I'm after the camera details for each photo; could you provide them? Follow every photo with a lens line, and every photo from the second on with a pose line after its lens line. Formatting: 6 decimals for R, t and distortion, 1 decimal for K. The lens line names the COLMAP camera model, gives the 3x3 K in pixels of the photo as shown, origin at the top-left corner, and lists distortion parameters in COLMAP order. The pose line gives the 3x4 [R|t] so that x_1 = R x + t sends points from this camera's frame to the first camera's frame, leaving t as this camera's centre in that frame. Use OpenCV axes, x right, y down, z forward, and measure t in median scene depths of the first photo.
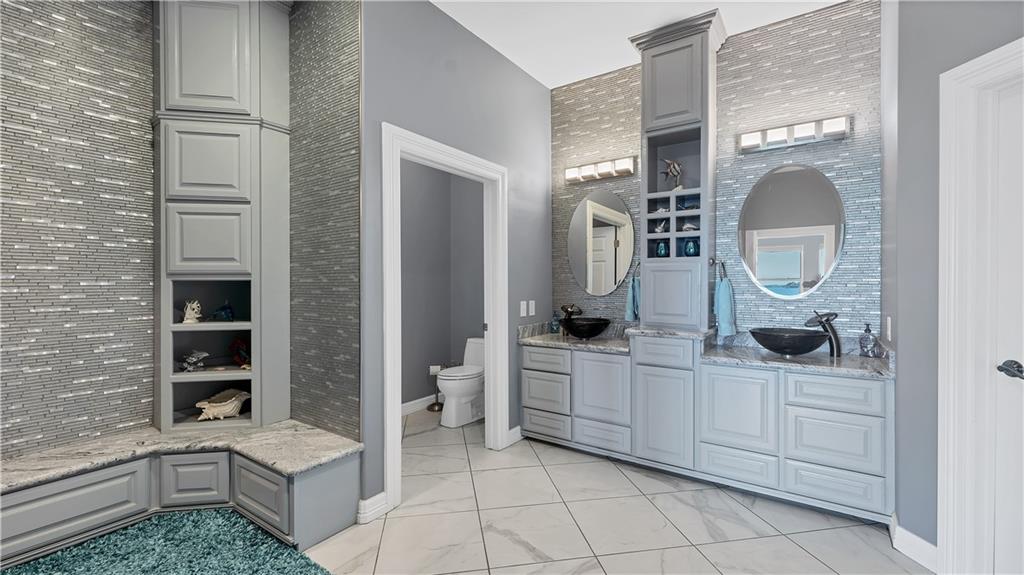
lens RADIAL K [[424.3, 0, 513.8], [0, 424.3, 285.7], [0, 0, 1]] dist [0.000098, -0.000014]
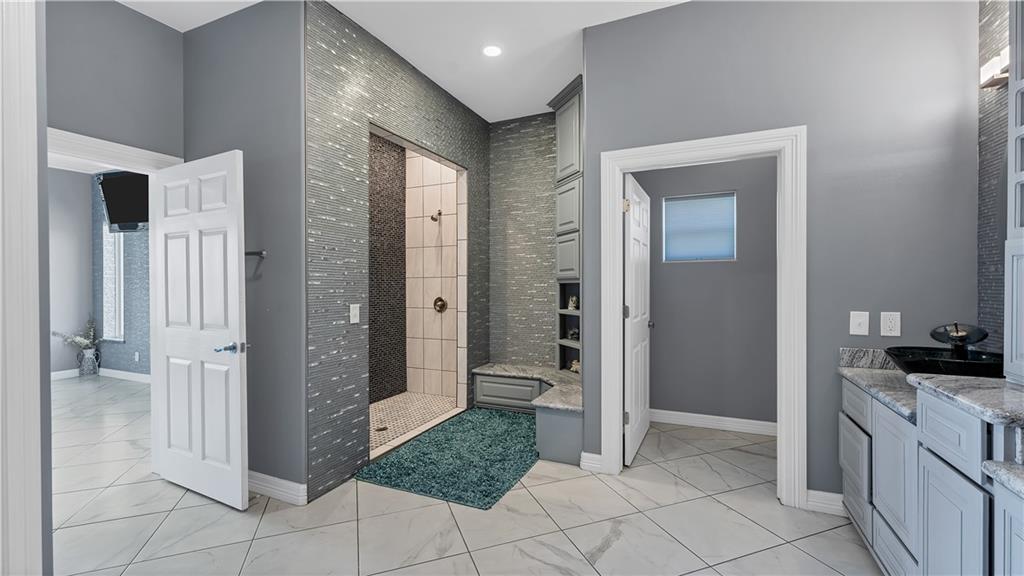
lens RADIAL K [[435.0, 0, 517.3], [0, 435.0, 289.0], [0, 0, 1]] dist [0.003160, 0.000309]
pose [[0.182544, 0.011167, -0.983134, 0.863393], [-0.000750, 0.999937, 0.011219, -0.008552], [0.983197, -0.001311, 0.182541, 0.523179]]
